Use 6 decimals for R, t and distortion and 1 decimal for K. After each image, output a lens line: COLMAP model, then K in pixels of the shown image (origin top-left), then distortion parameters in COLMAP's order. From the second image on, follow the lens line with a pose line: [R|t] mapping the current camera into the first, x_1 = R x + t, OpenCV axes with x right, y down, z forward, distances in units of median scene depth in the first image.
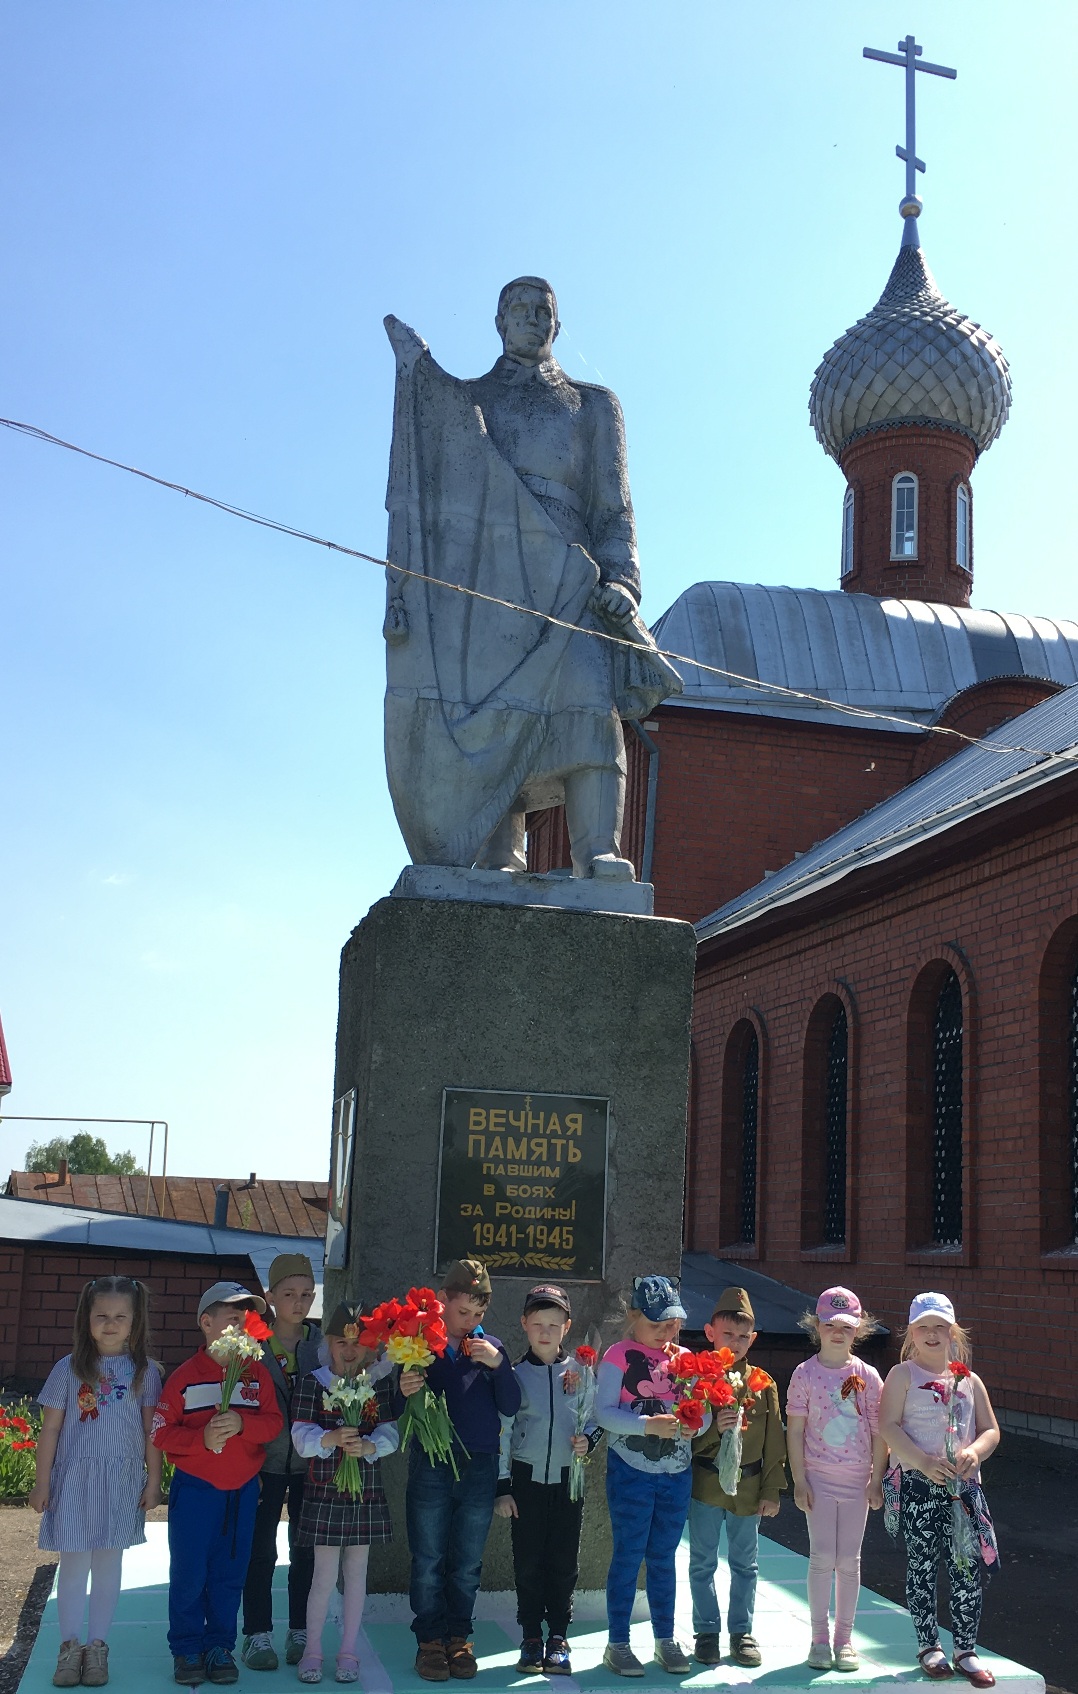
lens RADIAL K [[1714.8, 0, 596.0], [0, 1714.8, 1005.8], [0, 0, 1]] dist [0.048891, 0.011218]
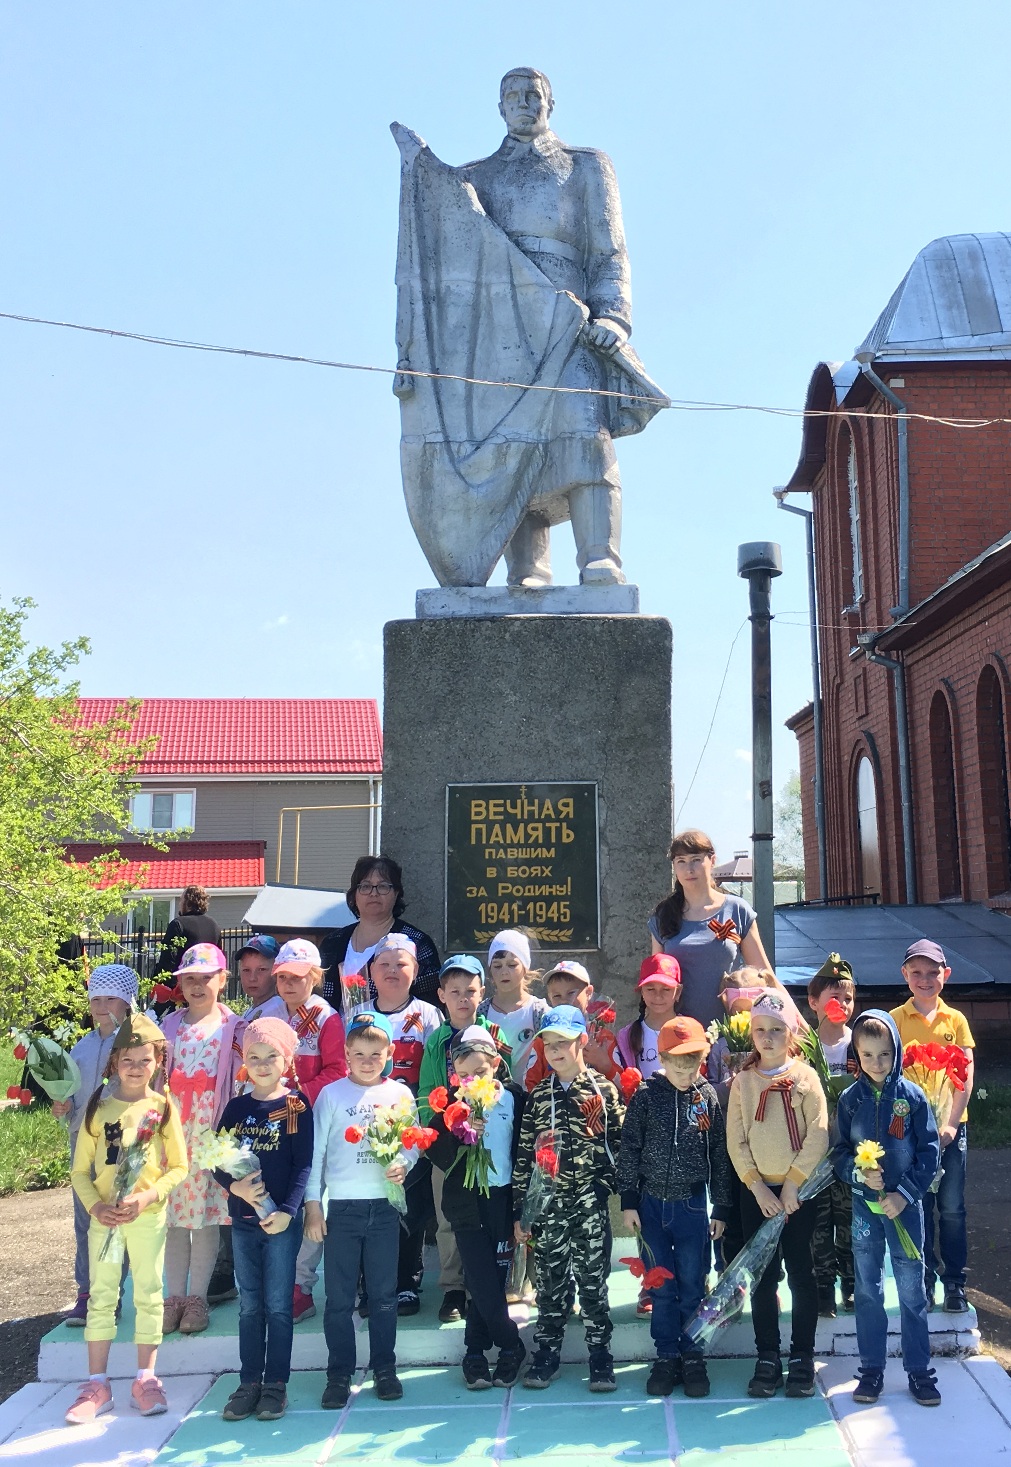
lens RADIAL K [[1721.9, 0, 649.8], [0, 1721.9, 507.4], [0, 0, 1]] dist [0.025833, 0.027814]
pose [[0.976412, -0.101347, -0.190654, 0.236847], [0.084406, 0.991893, -0.094990, -0.012207], [0.198735, 0.076657, 0.977051, -0.089021]]
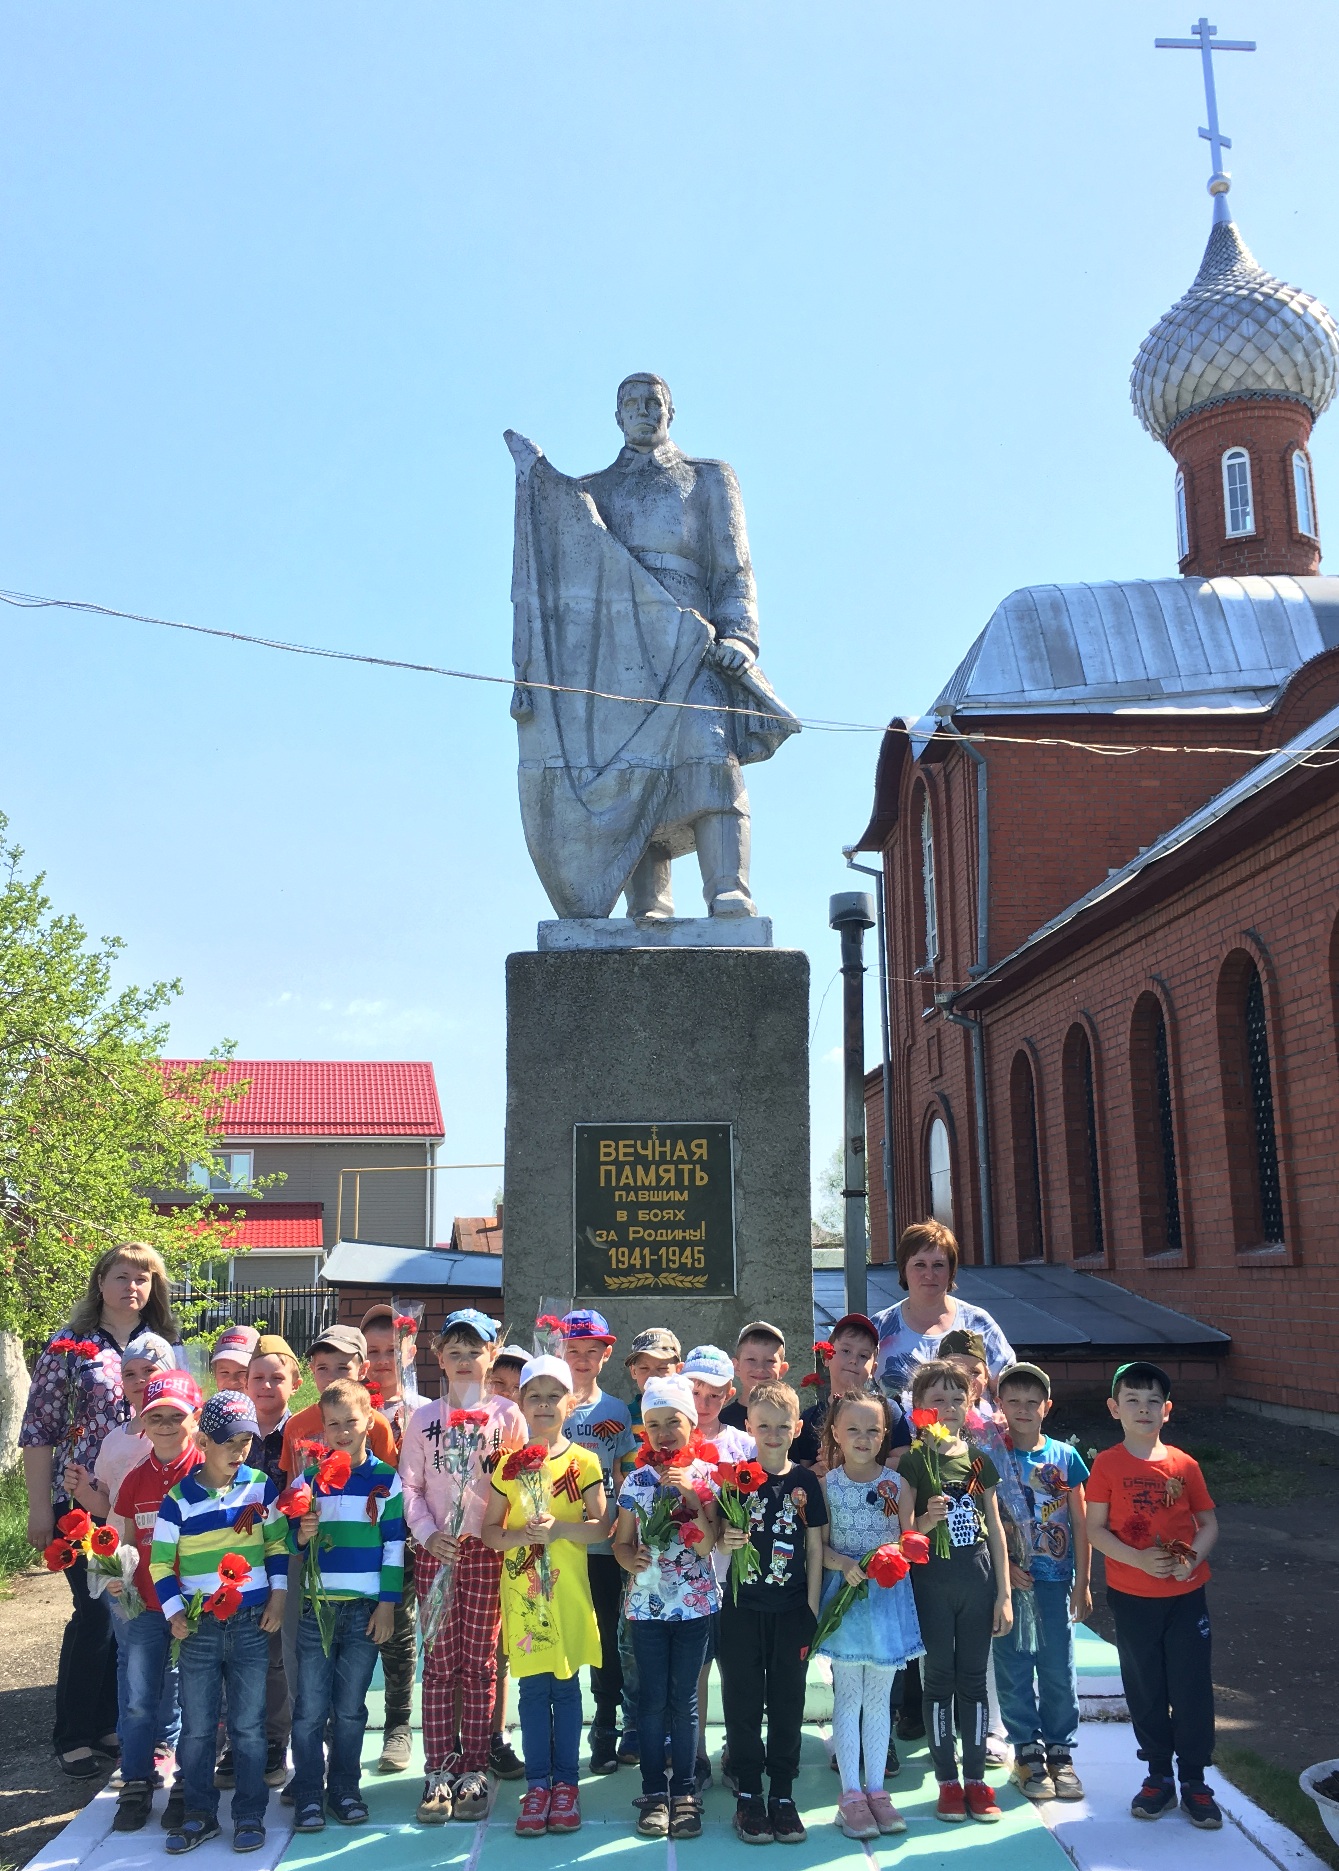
lens RADIAL K [[1722.1, 0, 669.5], [0, 1722.1, 935.5], [0, 0, 1]] dist [0.034772, 0.020314]
pose [[0.973750, -0.090548, -0.208834, 0.176269], [0.079206, 0.994924, -0.062067, 0.001583], [0.213394, 0.043897, 0.975980, -0.046733]]
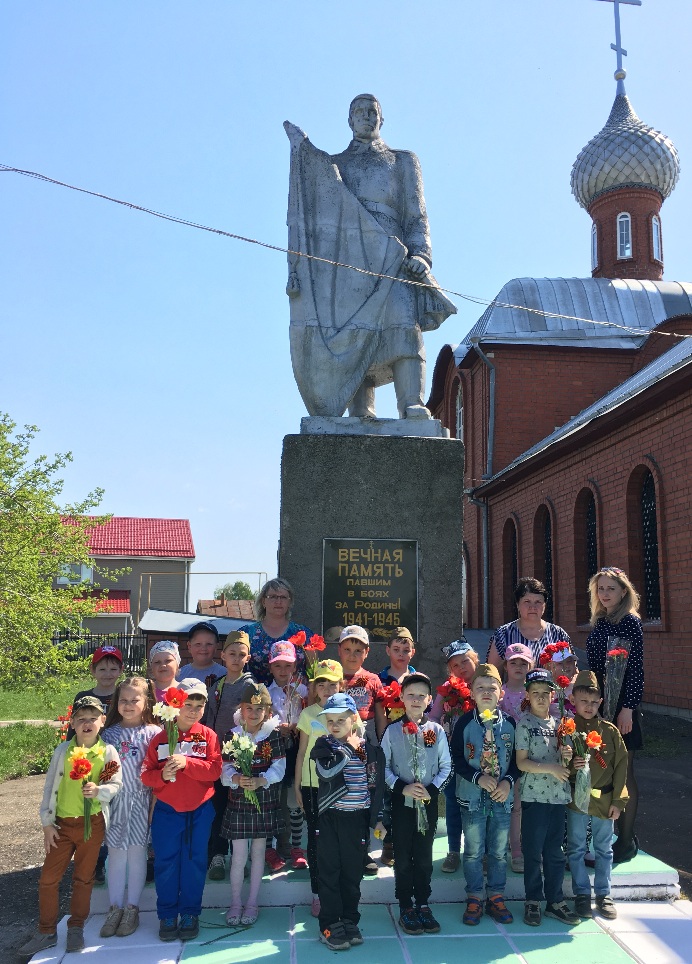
lens RADIAL K [[859.6, 0, 378.1], [0, 859.6, 504.4], [0, 0, 1]] dist [0.047501, -0.022768]
pose [[0.990472, -0.049012, -0.128695, 0.072711], [0.048220, 0.998794, -0.009266, 0.020152], [0.128994, 0.002972, 0.991641, 0.095216]]
